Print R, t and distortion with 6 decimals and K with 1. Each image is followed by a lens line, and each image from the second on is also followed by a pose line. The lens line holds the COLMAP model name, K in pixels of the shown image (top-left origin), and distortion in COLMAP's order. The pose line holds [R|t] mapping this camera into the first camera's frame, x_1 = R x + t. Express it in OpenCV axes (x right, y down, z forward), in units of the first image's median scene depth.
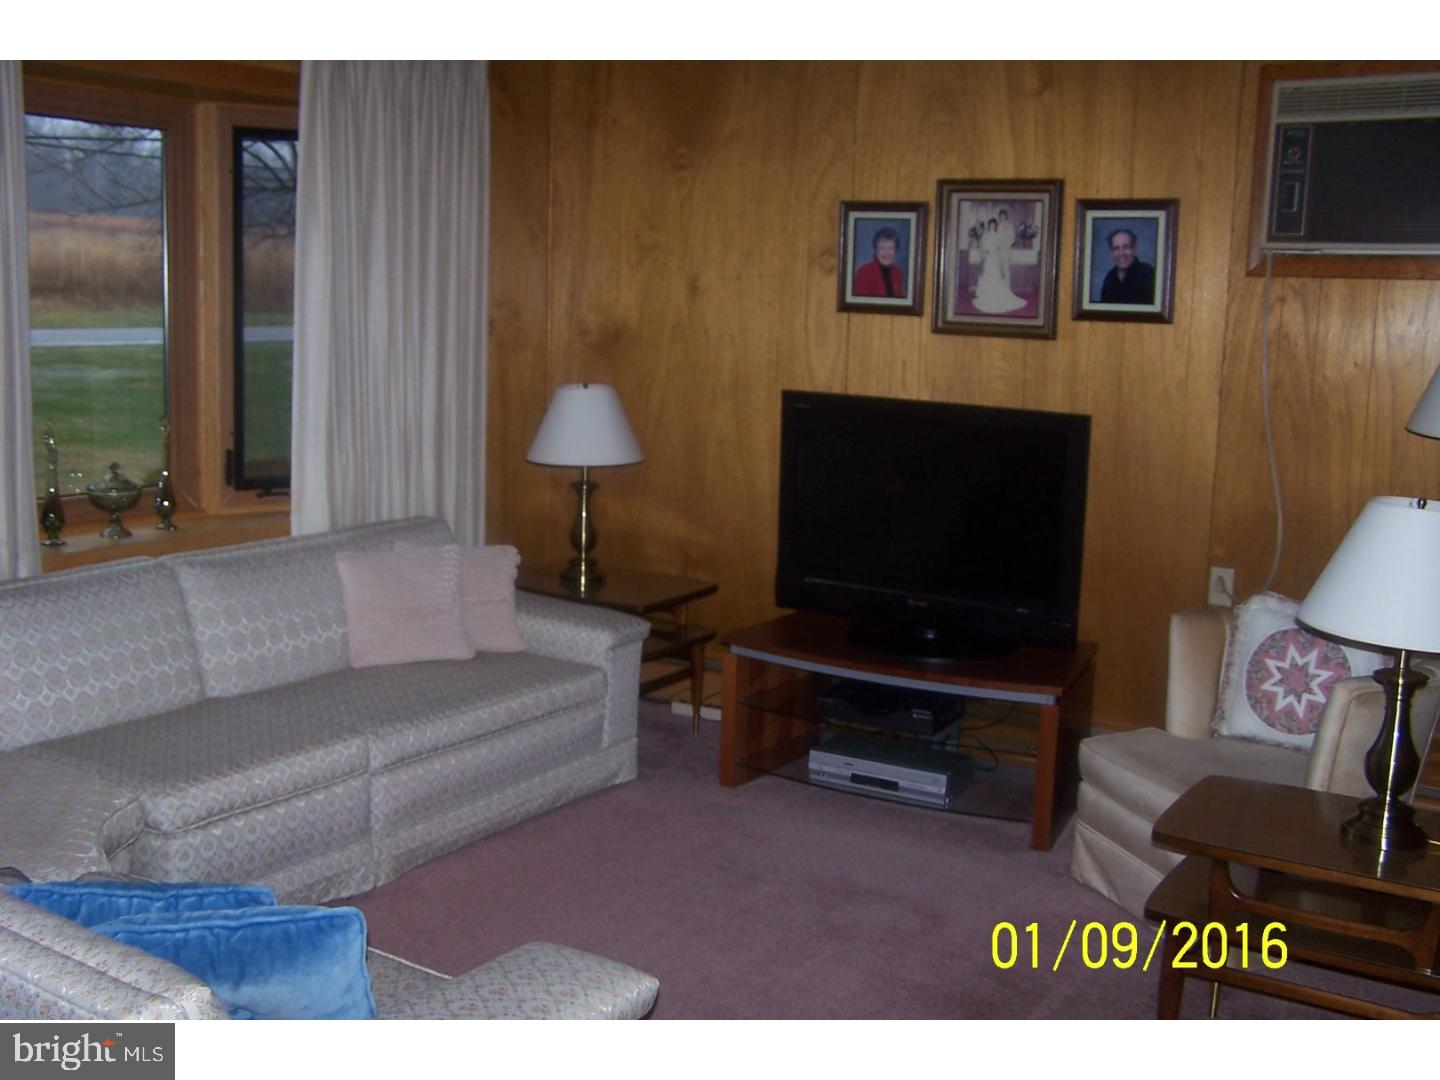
lens RADIAL K [[1728.2, 0, 721.4], [0, 1728.2, 540.9], [0, 0, 1]] dist [0.003656, 0.000000]
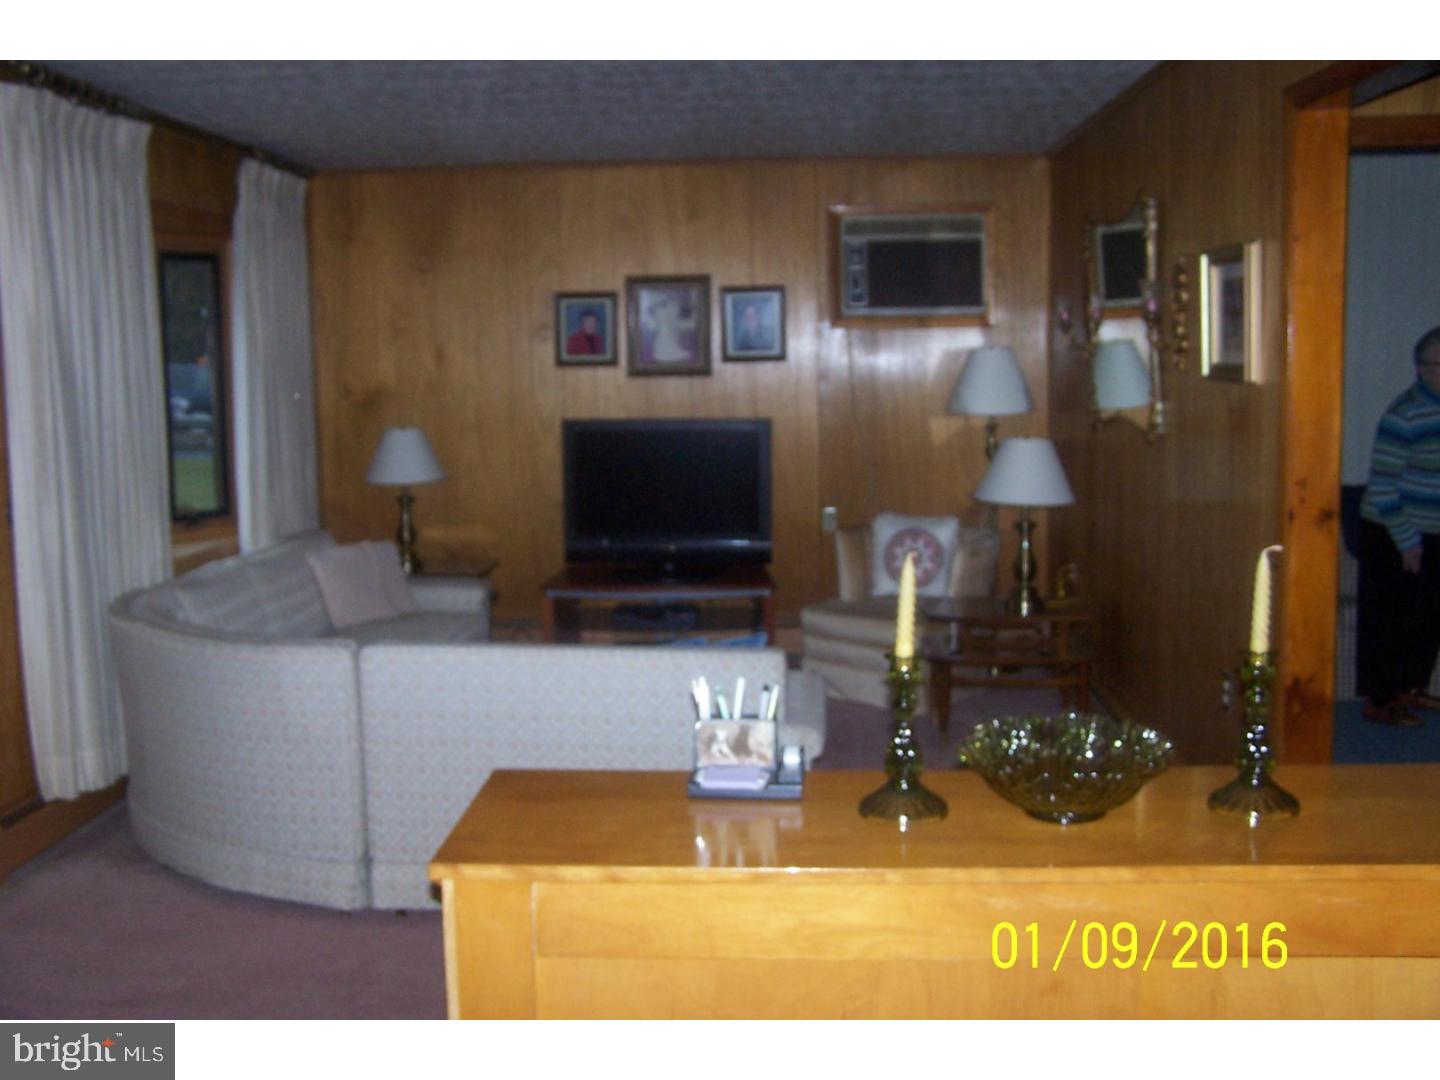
lens RADIAL K [[1728.2, 0, 719.4], [0, 1728.2, 538.1], [0, 0, 1]] dist [0.003656, 0.000000]
pose [[0.908458, -0.104436, 0.404718, -0.433514], [0.113214, 0.993568, 0.002259, 0.026952], [-0.402351, 0.043767, 0.914439, -0.416502]]
